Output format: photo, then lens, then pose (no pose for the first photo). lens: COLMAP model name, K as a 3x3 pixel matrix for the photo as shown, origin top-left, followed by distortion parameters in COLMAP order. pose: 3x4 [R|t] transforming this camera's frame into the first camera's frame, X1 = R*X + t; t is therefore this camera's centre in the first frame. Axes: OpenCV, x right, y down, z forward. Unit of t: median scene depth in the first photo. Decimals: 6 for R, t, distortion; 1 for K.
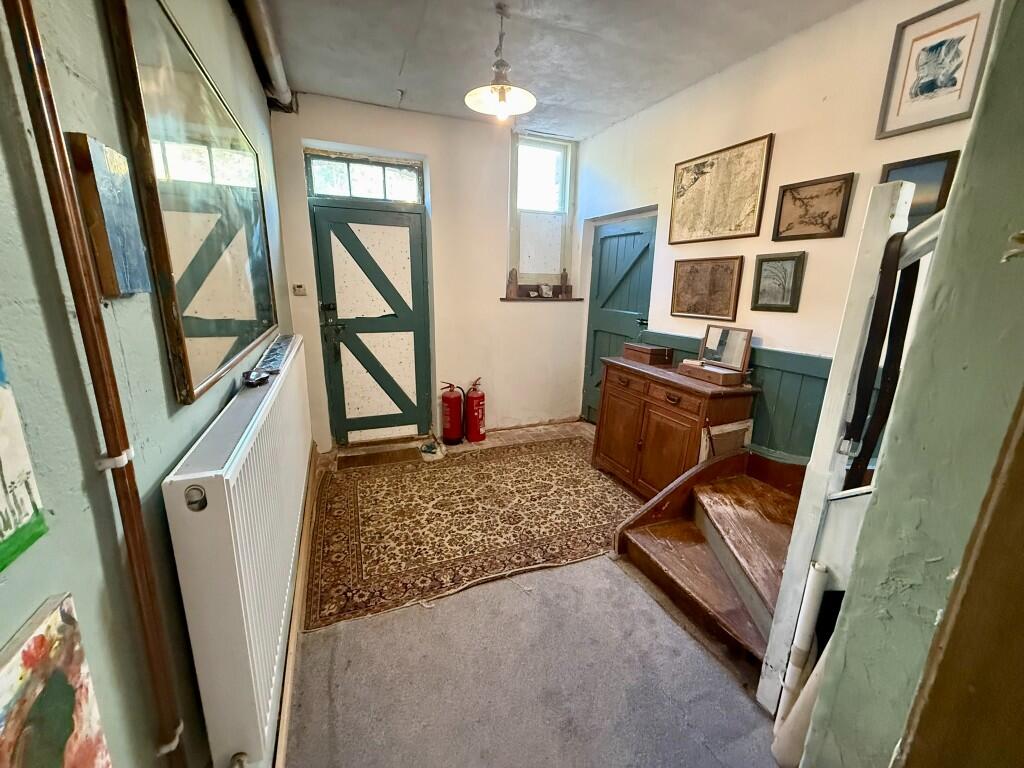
lens RADIAL K [[410.5, 0, 509.8], [0, 410.5, 383.8], [0, 0, 1]] dist [-0.001400, -0.000624]
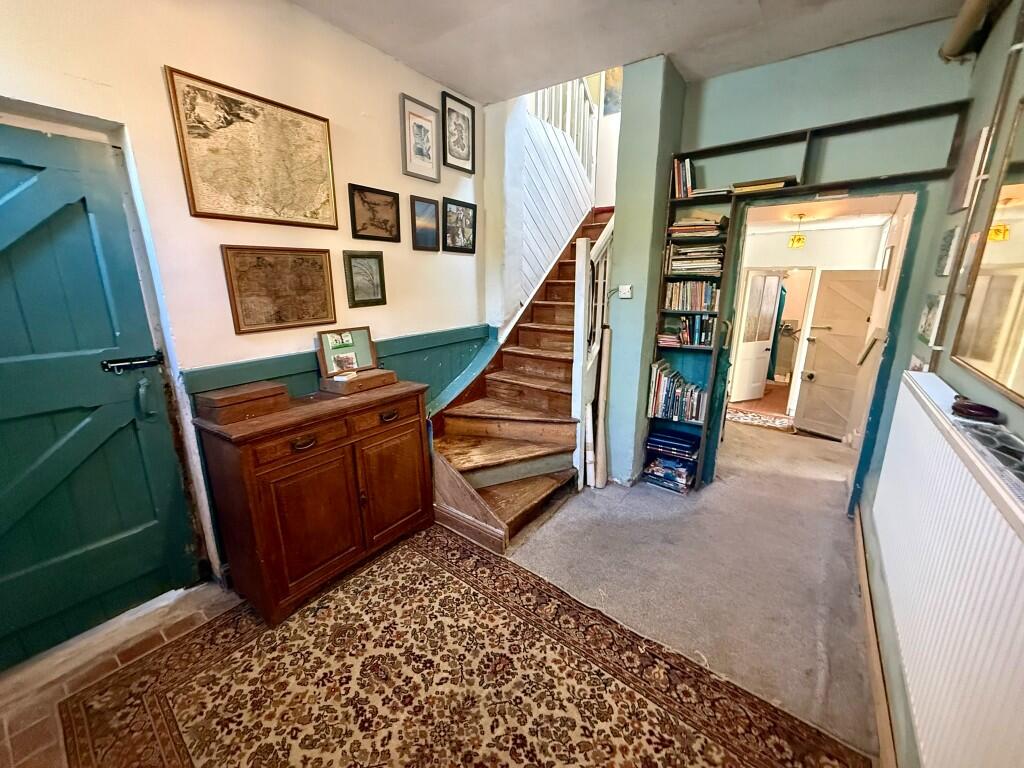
lens RADIAL K [[410.5, 0, 509.8], [0, 410.5, 383.8], [0, 0, 1]] dist [-0.001400, -0.000624]
pose [[-0.516257, -0.231986, 0.824416, -0.442341], [0.200736, 0.903023, 0.379808, -0.308883], [-0.832576, 0.361569, -0.419624, 1.154908]]
